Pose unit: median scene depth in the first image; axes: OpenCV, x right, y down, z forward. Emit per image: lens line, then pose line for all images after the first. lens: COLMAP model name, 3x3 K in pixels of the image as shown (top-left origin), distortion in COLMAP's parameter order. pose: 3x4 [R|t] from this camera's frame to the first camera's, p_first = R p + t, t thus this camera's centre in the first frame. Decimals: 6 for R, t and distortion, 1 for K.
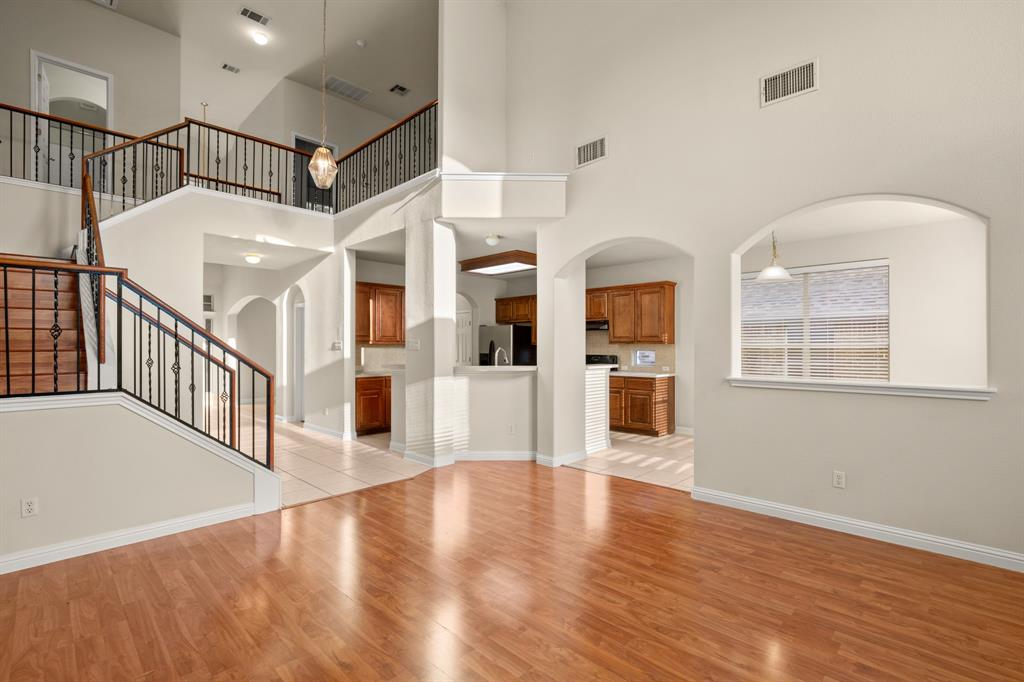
lens RADIAL K [[472.5, 0, 508.6], [0, 472.5, 340.5], [0, 0, 1]] dist [-0.012643, -0.000024]
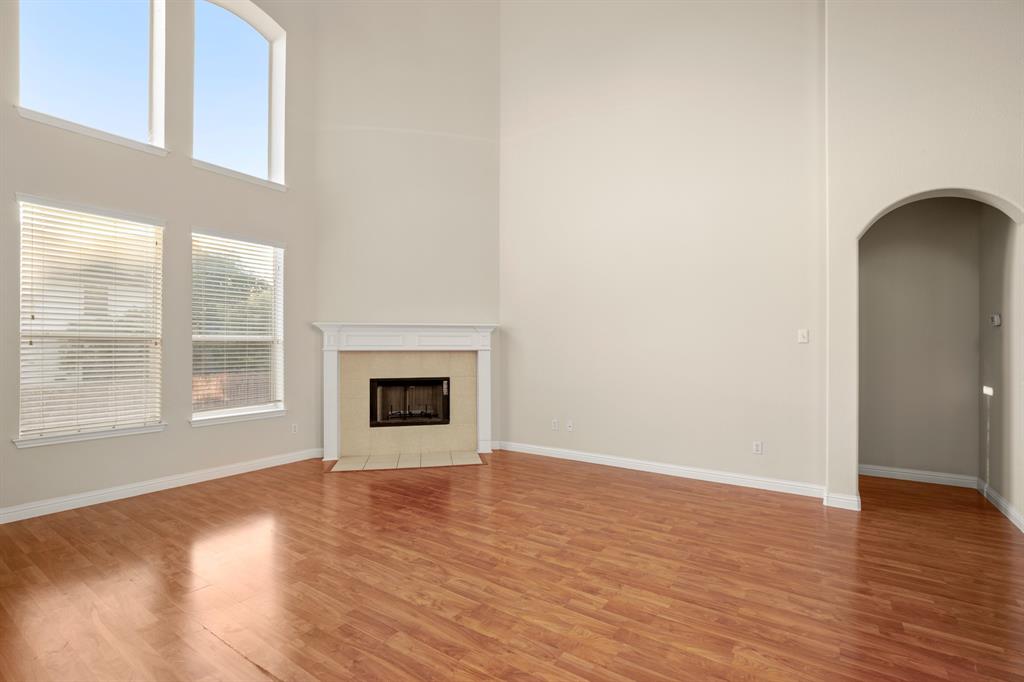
lens RADIAL K [[472.5, 0, 505.6], [0, 472.5, 346.1], [0, 0, 1]] dist [-0.012643, -0.000024]
pose [[-0.983916, 0.000068, -0.178633, 0.260558], [0.001018, 0.999986, -0.005228, 0.041905], [0.178630, -0.005326, -0.983902, 1.694242]]
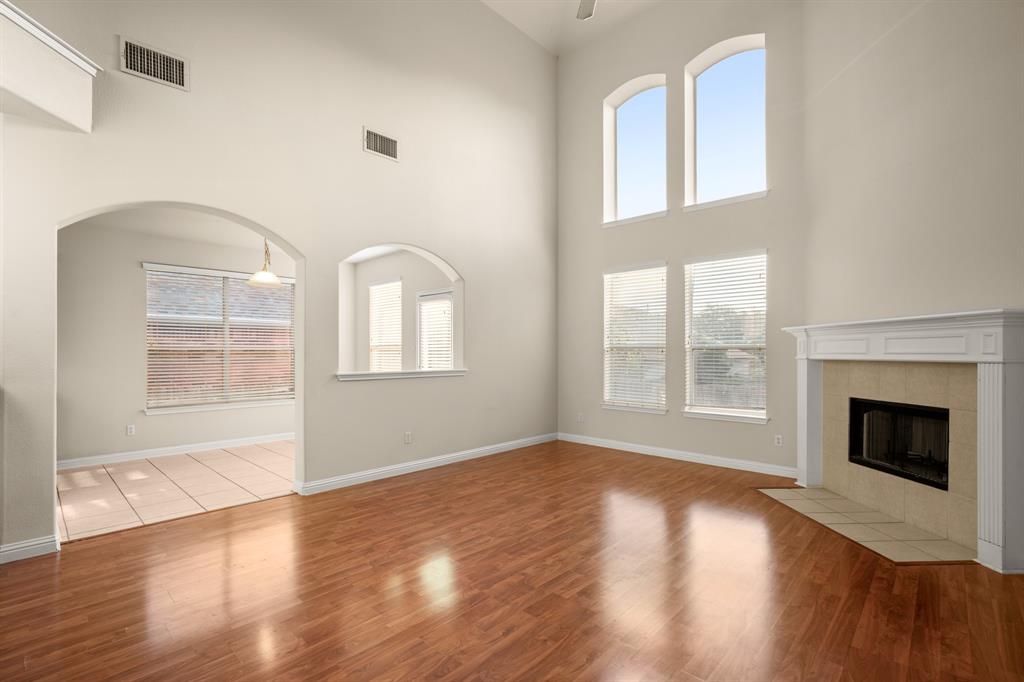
lens RADIAL K [[472.5, 0, 526.6], [0, 472.5, 355.8], [0, 0, 1]] dist [-0.012643, -0.000024]
pose [[-0.037222, -0.006550, 0.999286, -0.889238], [-0.006877, 0.999957, 0.006299, 0.034958], [-0.999283, -0.006637, -0.037265, 0.789191]]
